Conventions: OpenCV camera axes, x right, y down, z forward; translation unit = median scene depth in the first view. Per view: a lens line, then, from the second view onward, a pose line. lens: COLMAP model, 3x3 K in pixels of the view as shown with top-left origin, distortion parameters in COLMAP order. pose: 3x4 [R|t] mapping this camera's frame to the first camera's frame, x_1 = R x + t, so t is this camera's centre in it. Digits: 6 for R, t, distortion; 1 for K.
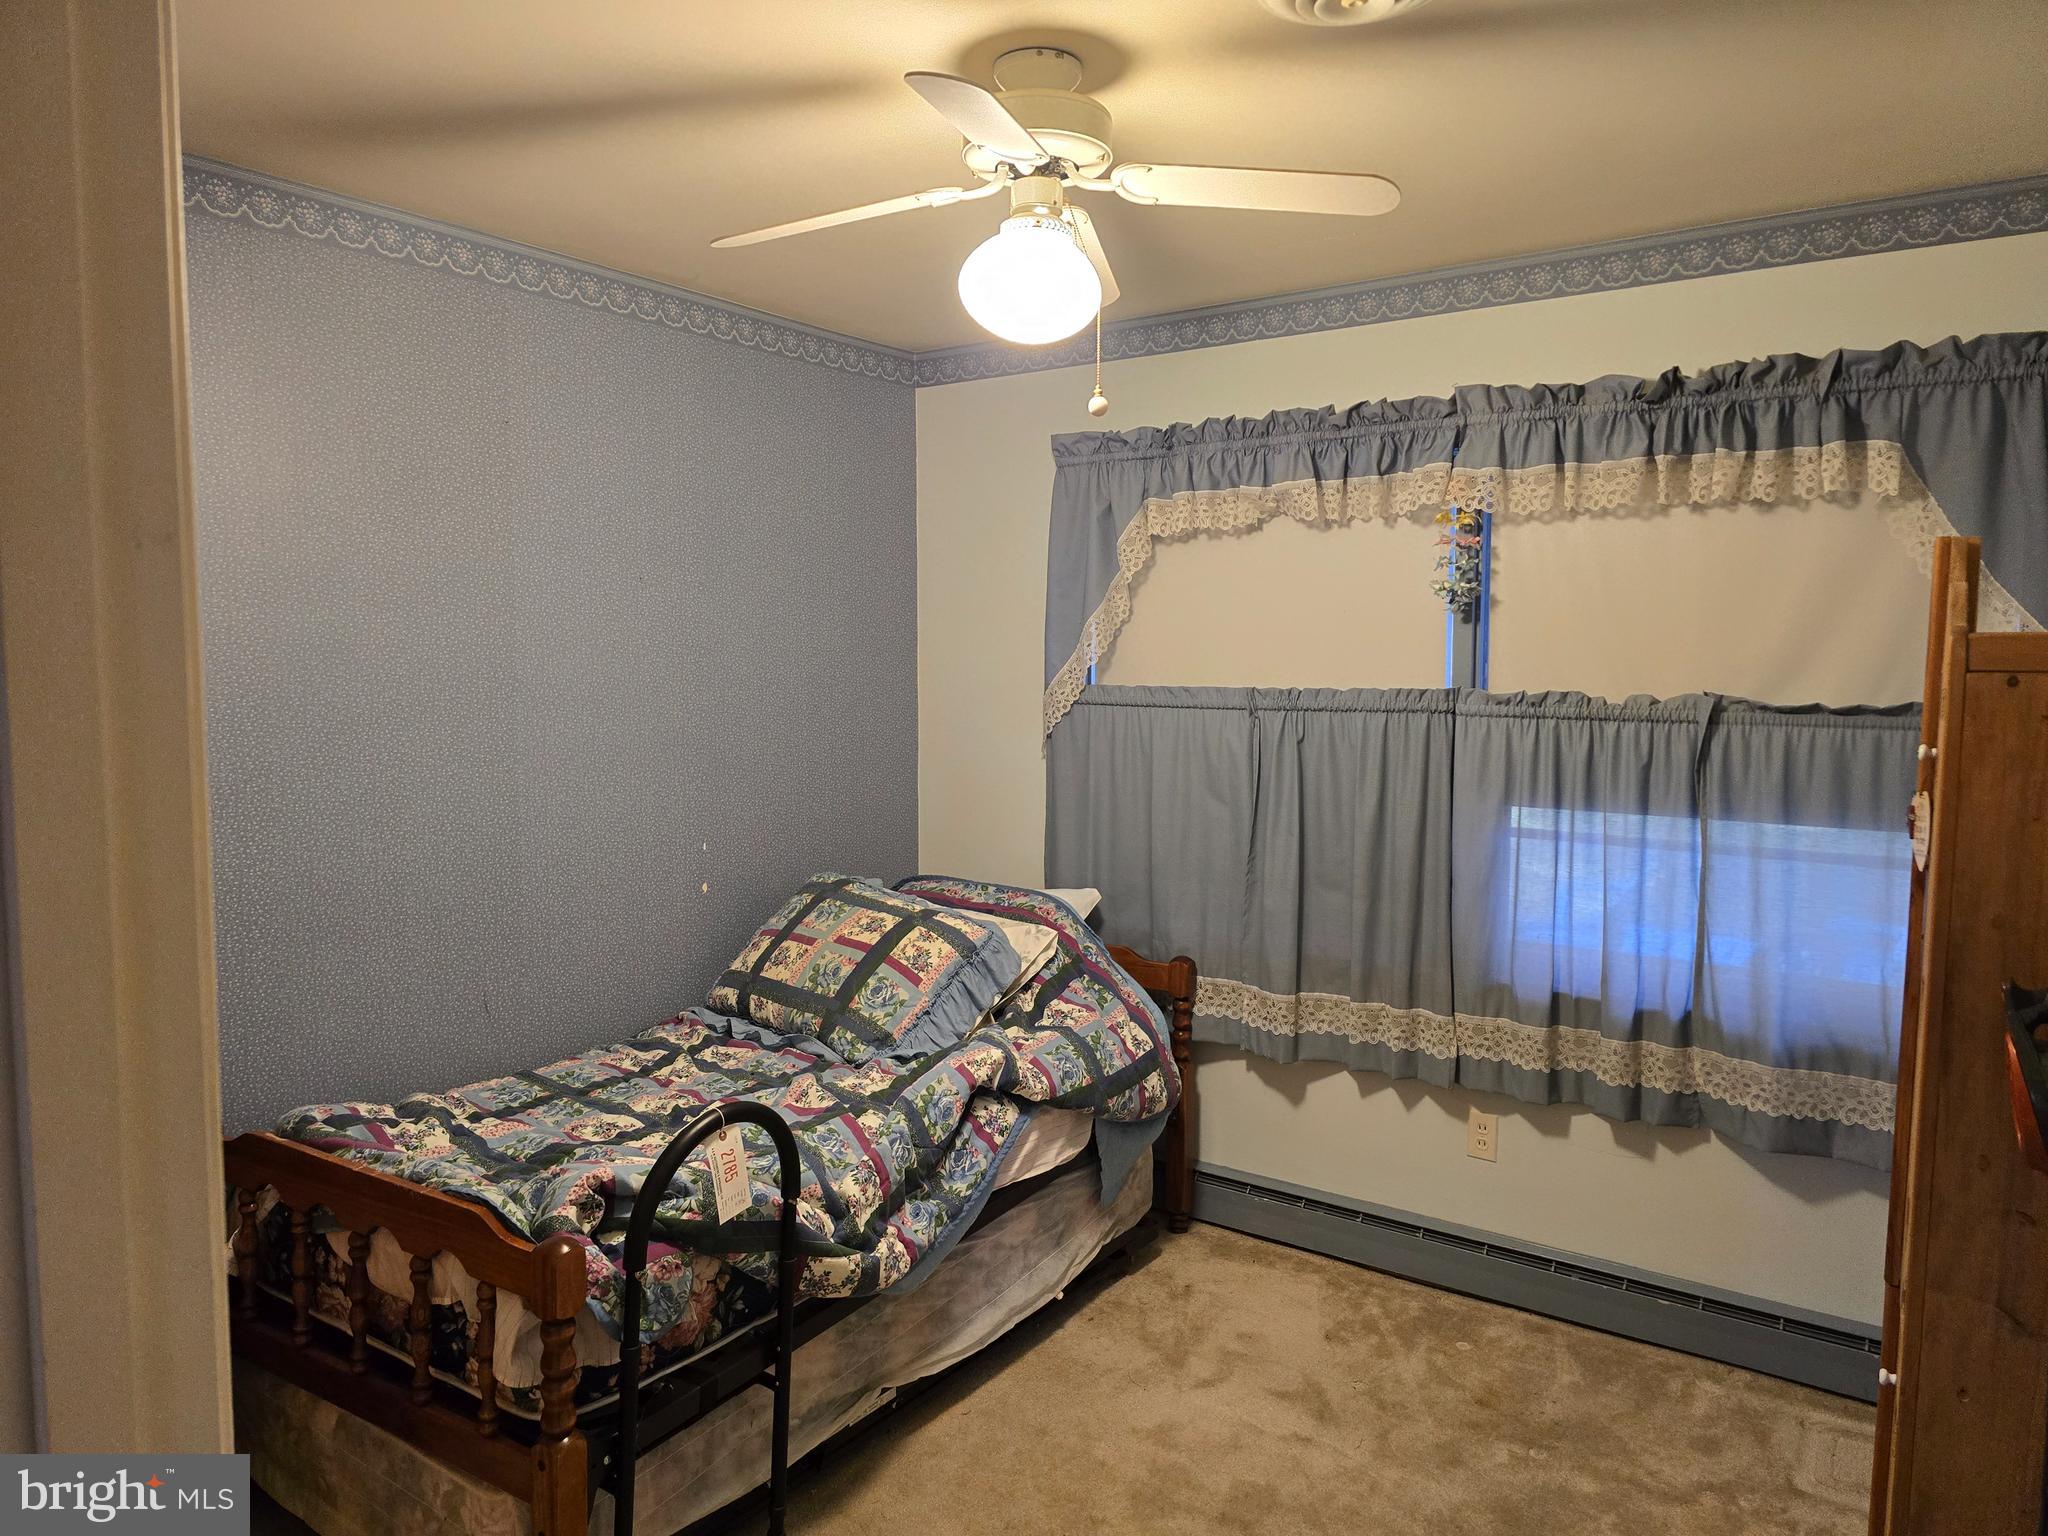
lens RADIAL K [[1374.4, 0, 1021.2], [0, 1374.4, 766.4], [0, 0, 1]] dist [0.002021, 0.000241]
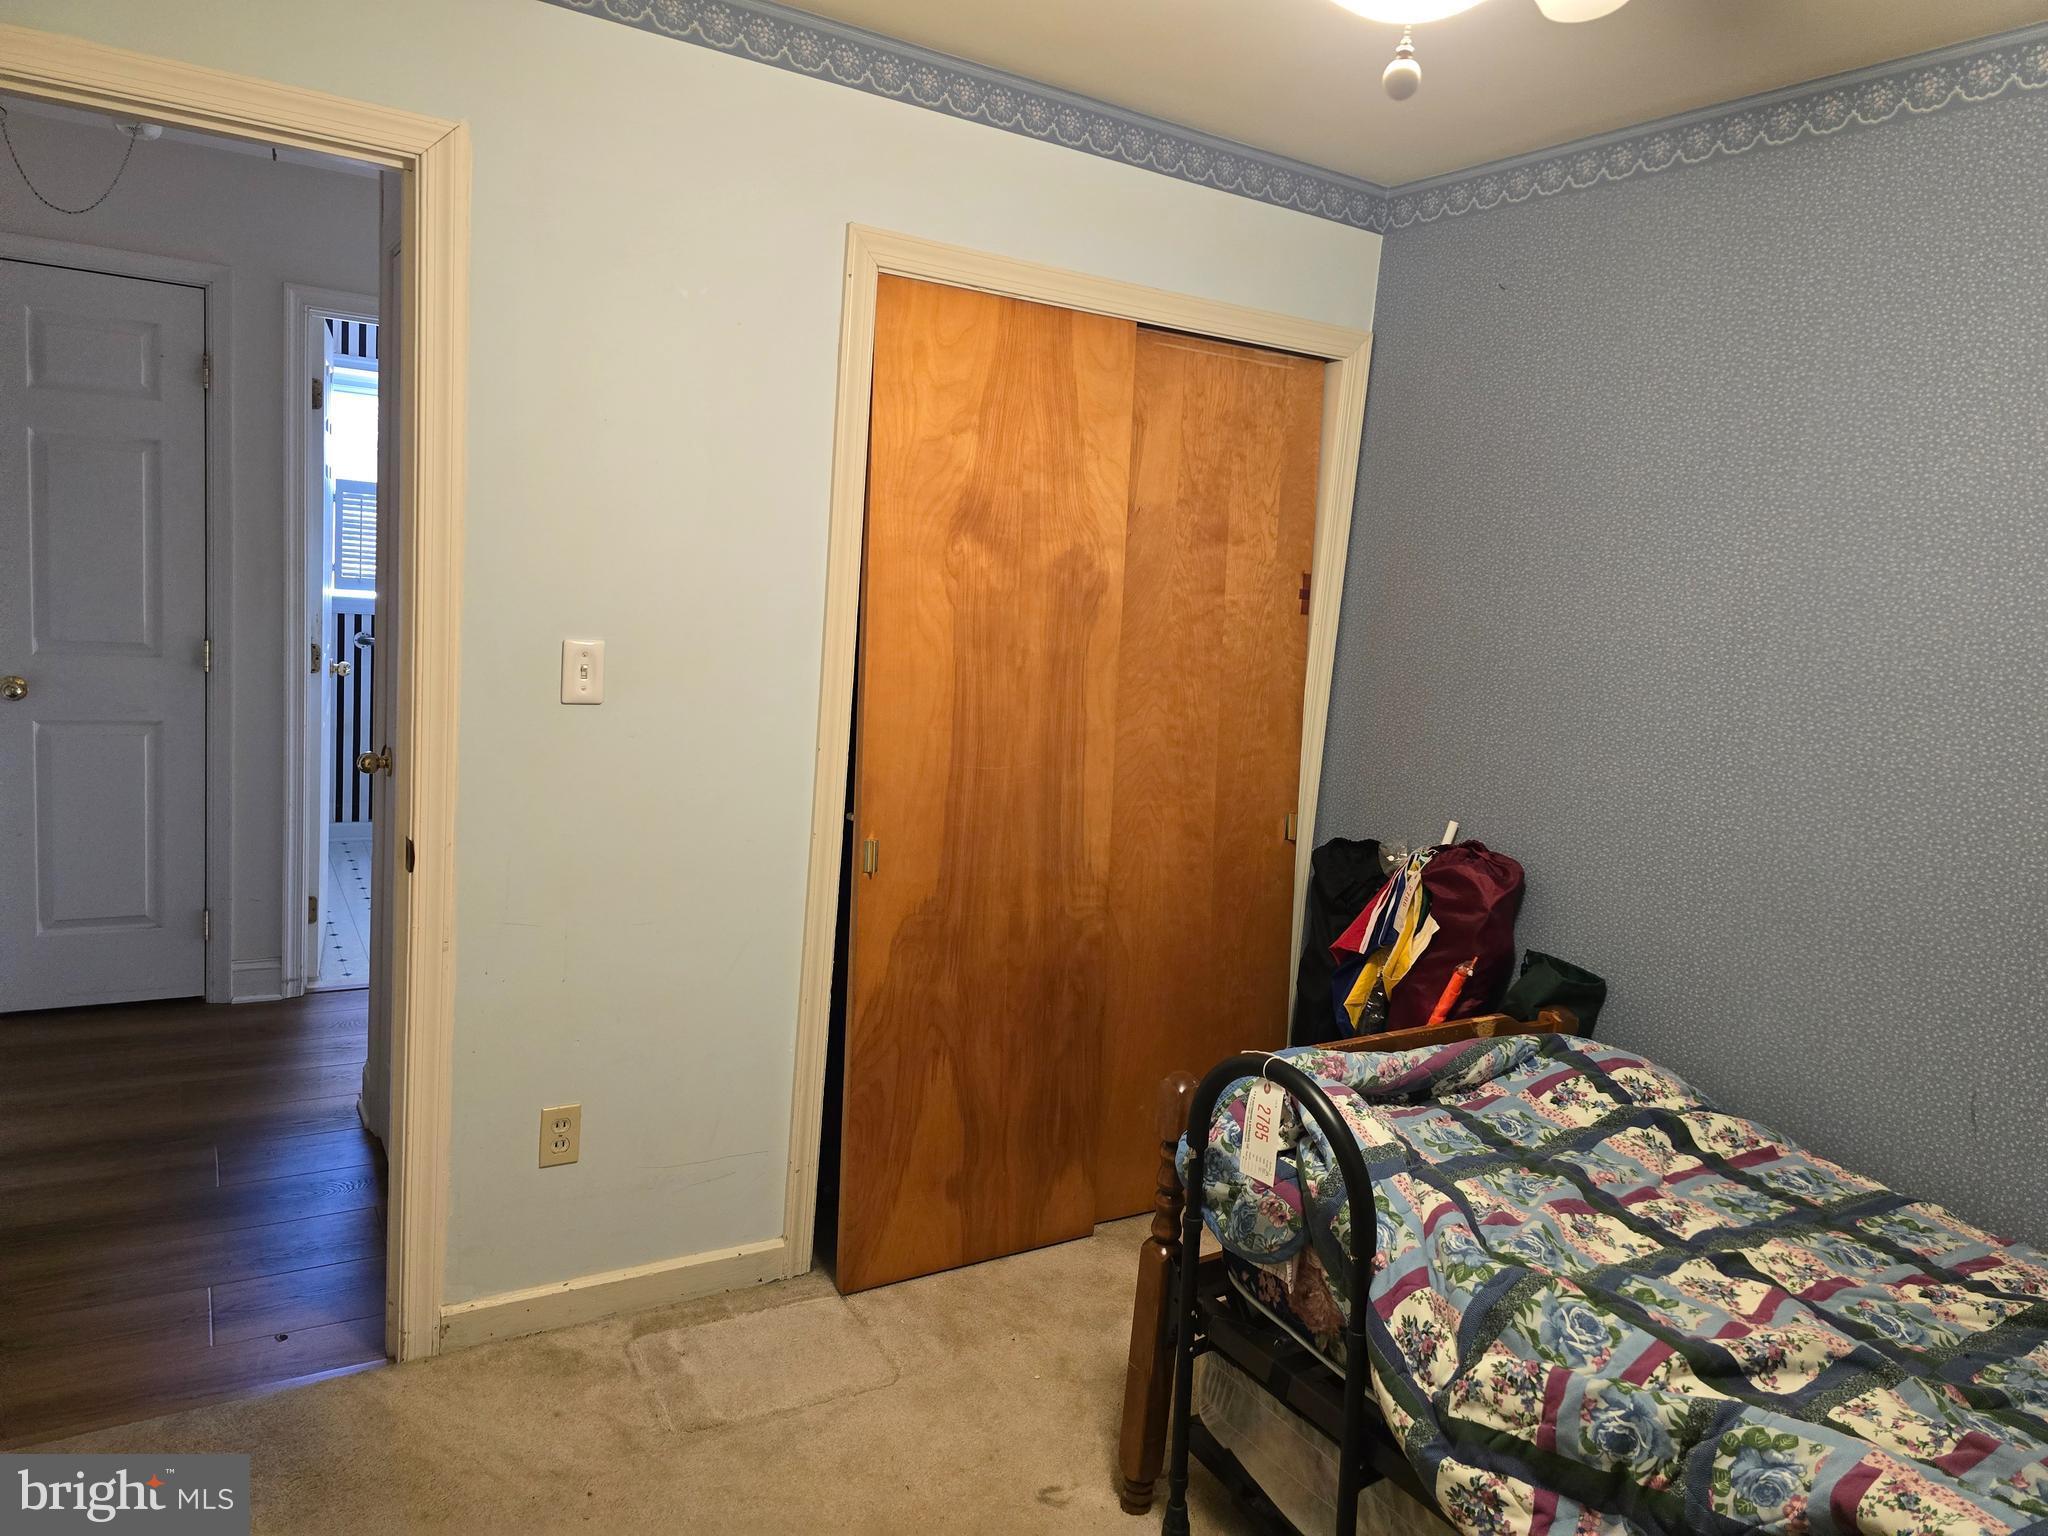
lens RADIAL K [[1374.4, 0, 1024.2], [0, 1374.4, 762.6], [0, 0, 1]] dist [0.002021, 0.000241]
pose [[-0.433659, 0.096083, -0.895940, 0.482748], [-0.150210, 0.972677, 0.177018, -0.059173], [0.888469, 0.211345, -0.407378, 0.878718]]
